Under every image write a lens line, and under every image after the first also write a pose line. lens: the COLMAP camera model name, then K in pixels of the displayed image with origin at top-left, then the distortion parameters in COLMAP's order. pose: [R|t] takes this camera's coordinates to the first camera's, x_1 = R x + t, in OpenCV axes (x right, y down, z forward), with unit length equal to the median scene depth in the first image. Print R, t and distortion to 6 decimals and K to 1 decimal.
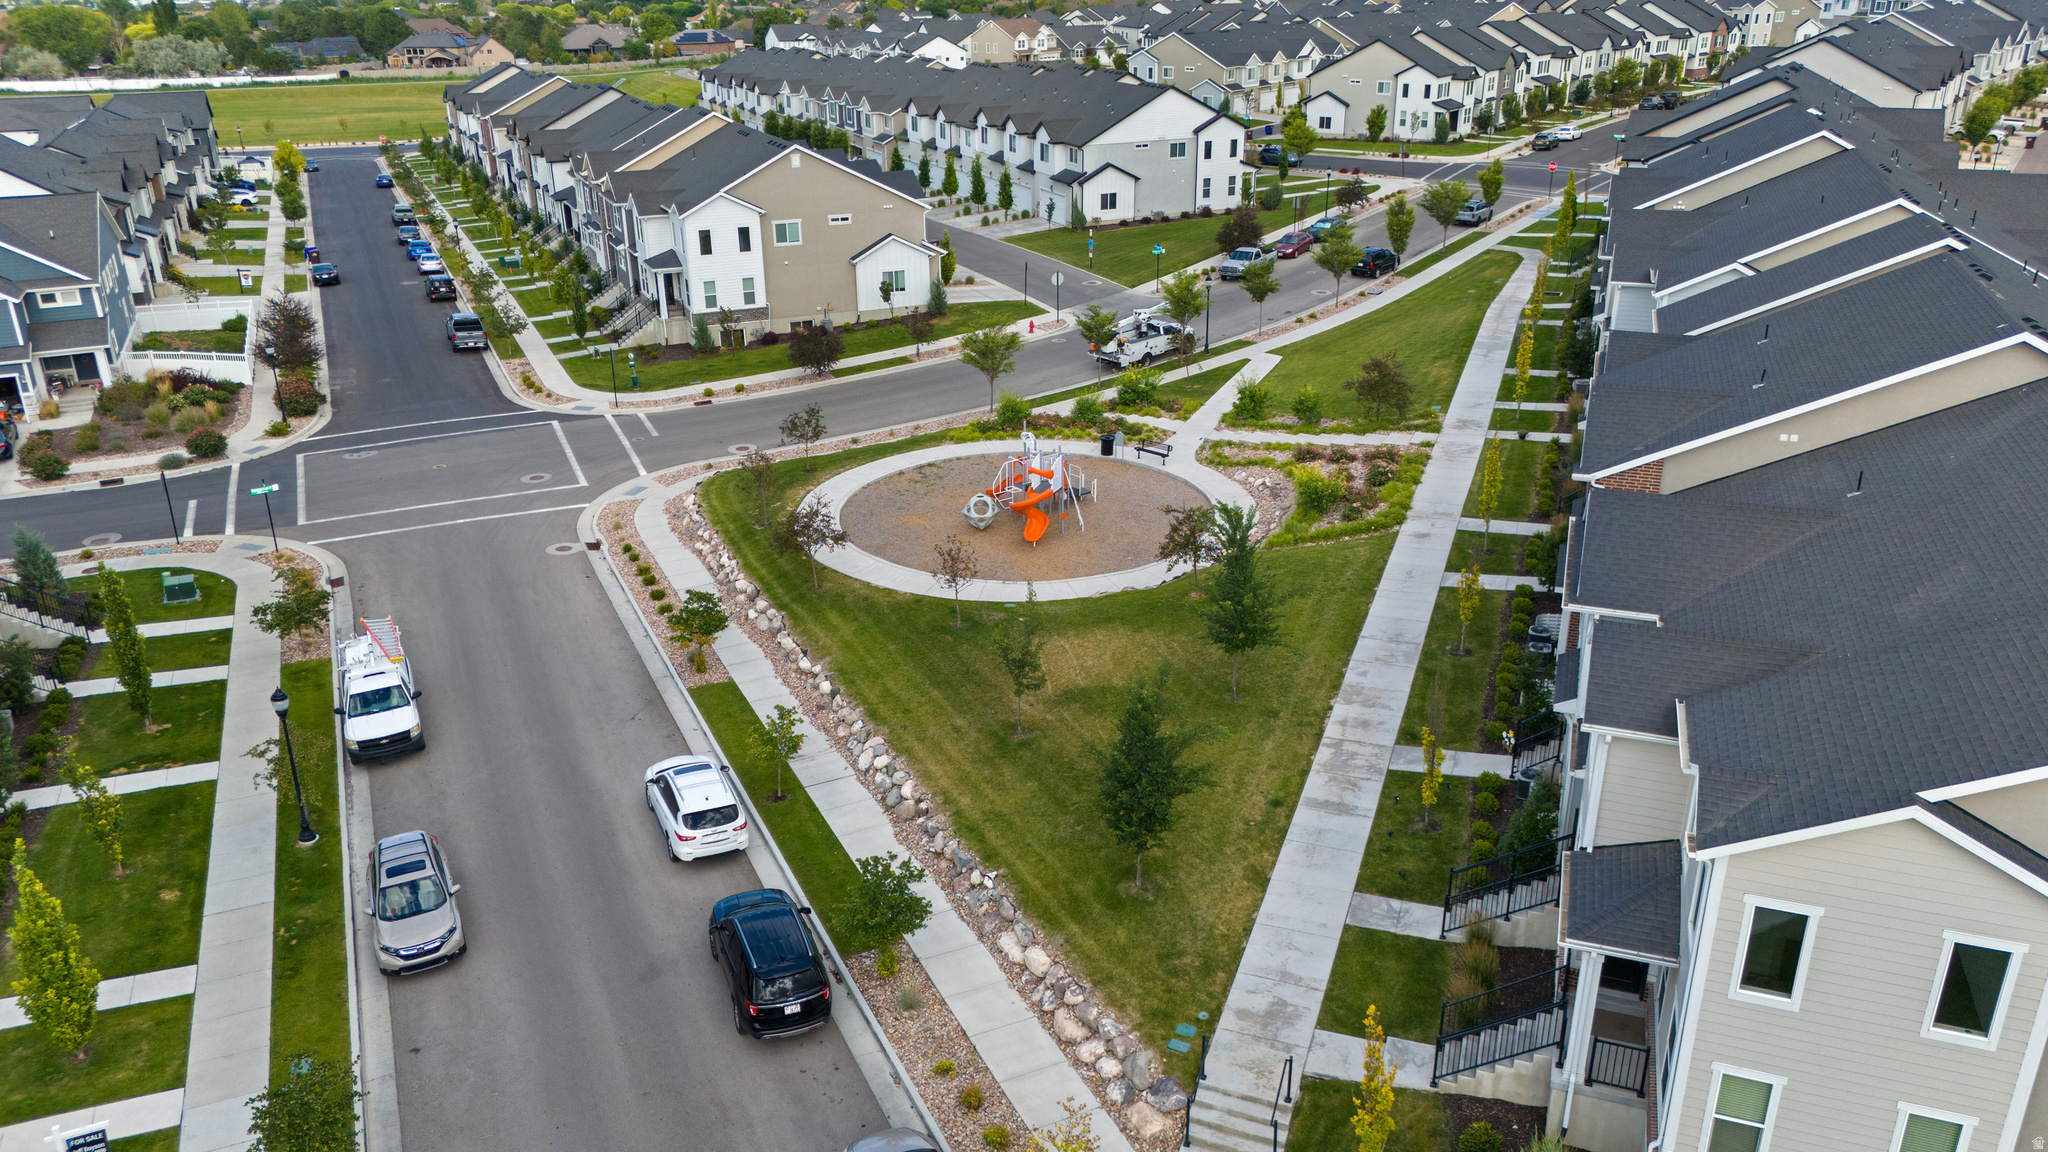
lens RADIAL K [[1503.5, 0, 1026.0], [0, 1503.5, 577.7], [0, 0, 1]] dist [0.092896, -0.104940]
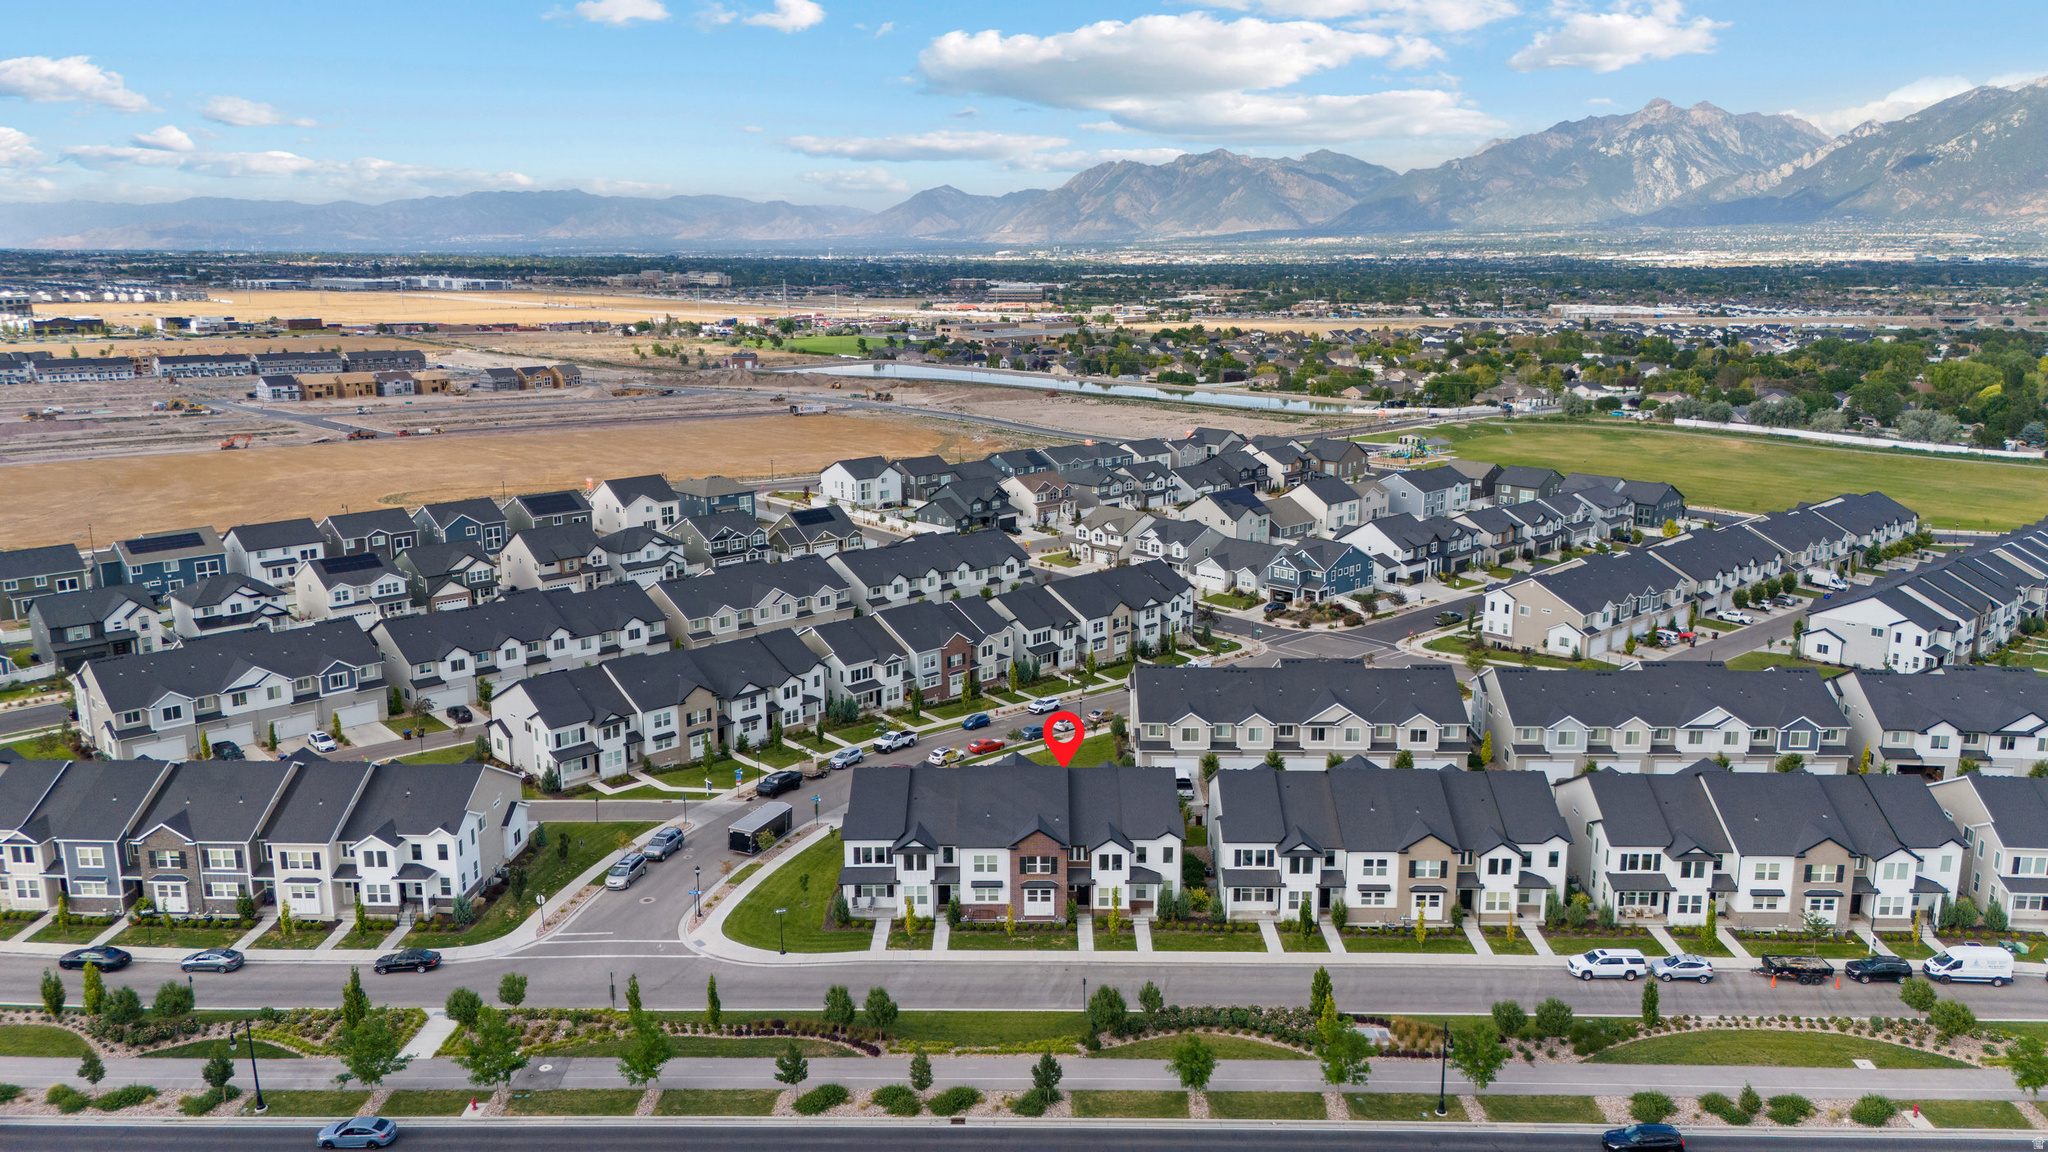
lens RADIAL K [[1503.5, 0, 1026.0], [0, 1503.5, 577.7], [0, 0, 1]] dist [0.092896, -0.104940]
pose [[0.333416, 0.217015, -0.917463, 1.821344], [-0.363165, 0.927613, 0.087438, -0.199691], [0.870026, 0.304038, 0.388093, -0.674701]]
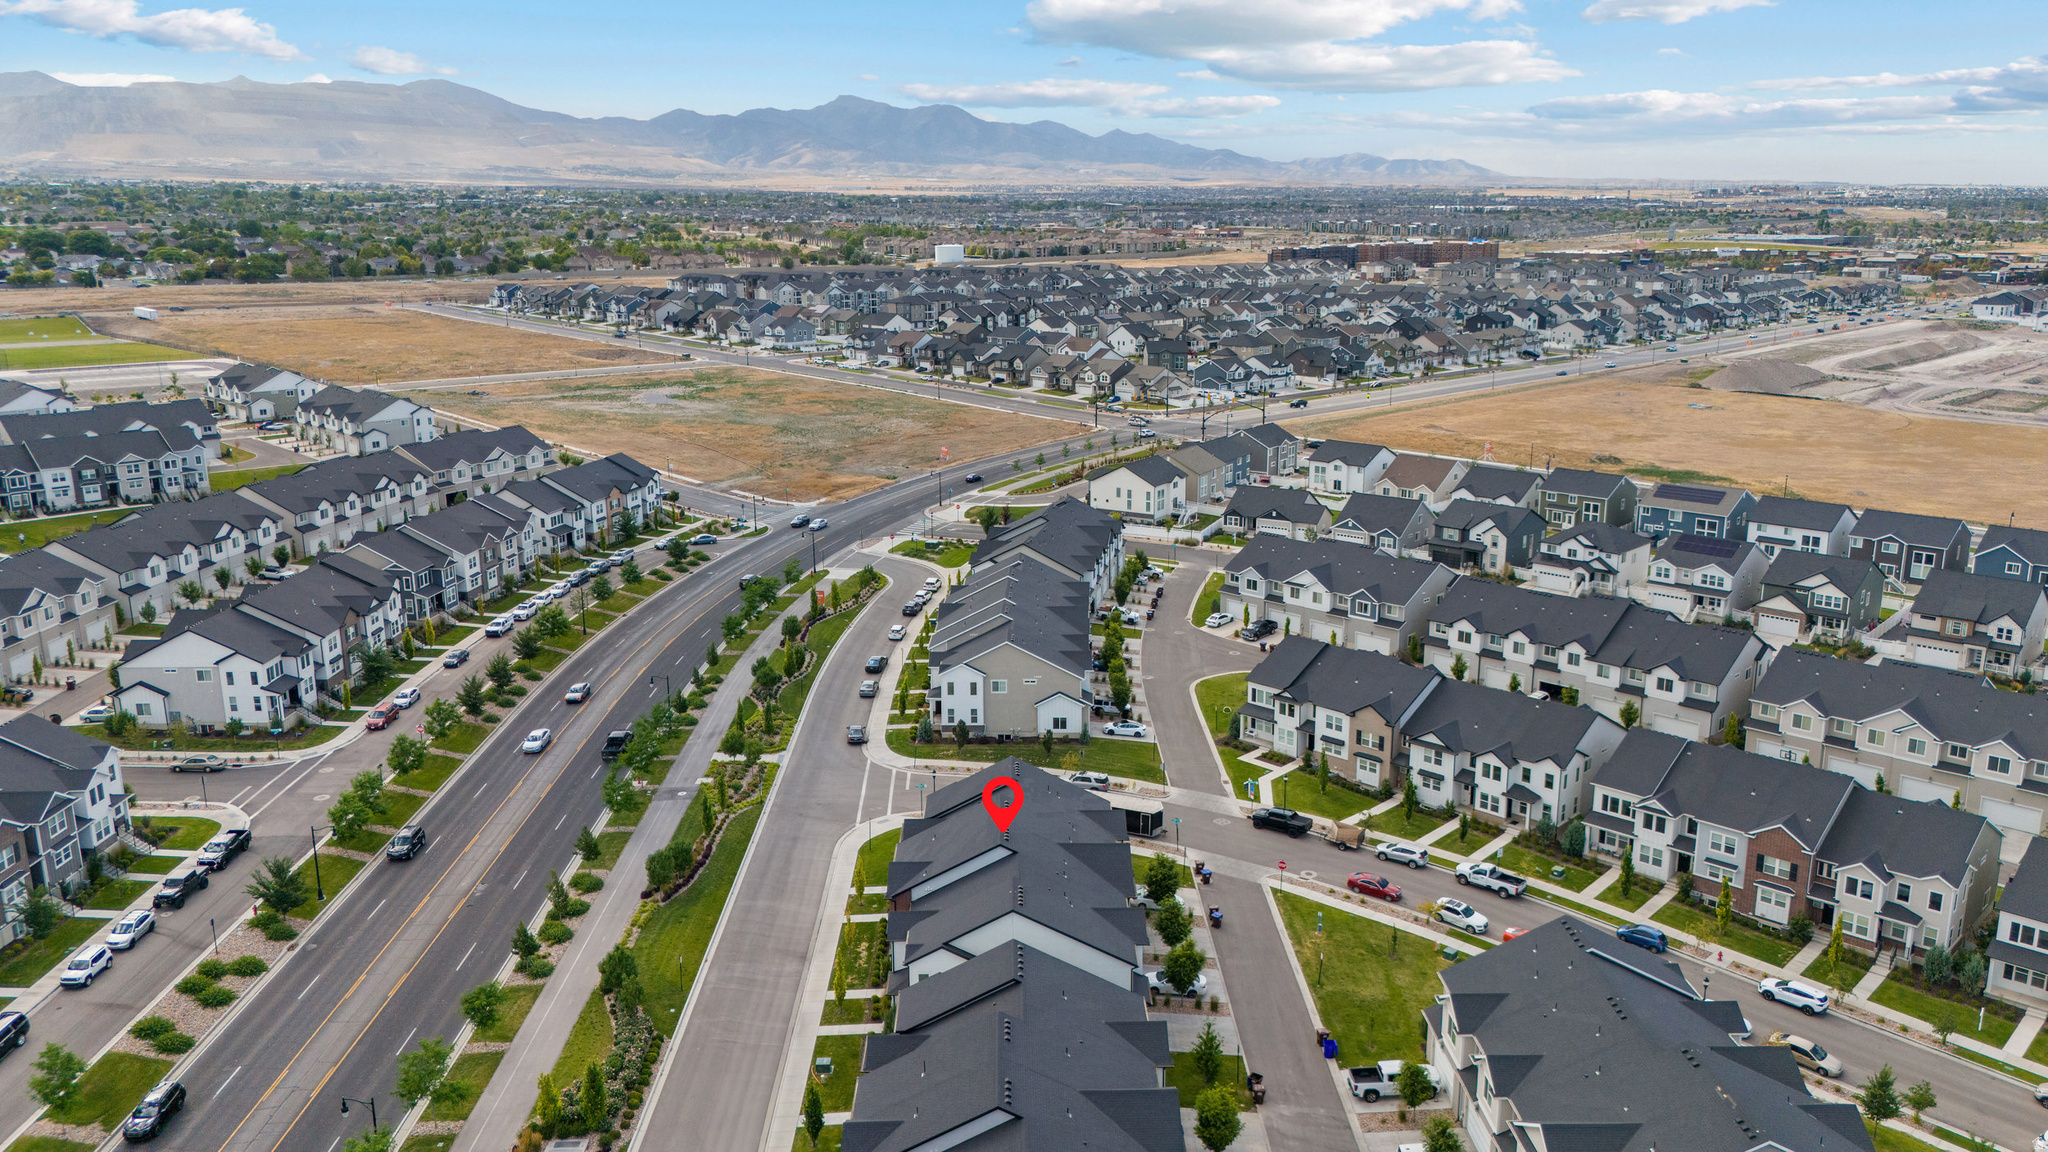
lens RADIAL K [[1515.3, 0, 1024.0], [0, 1515.3, 576.0], [0, 0, 1]] dist [0.079235, -0.099445]
pose [[-0.935166, 0.101877, -0.339244, 0.915204], [-0.121177, 0.807941, 0.576669, -0.795400], [0.332838, 0.580390, -0.743214, 0.764920]]
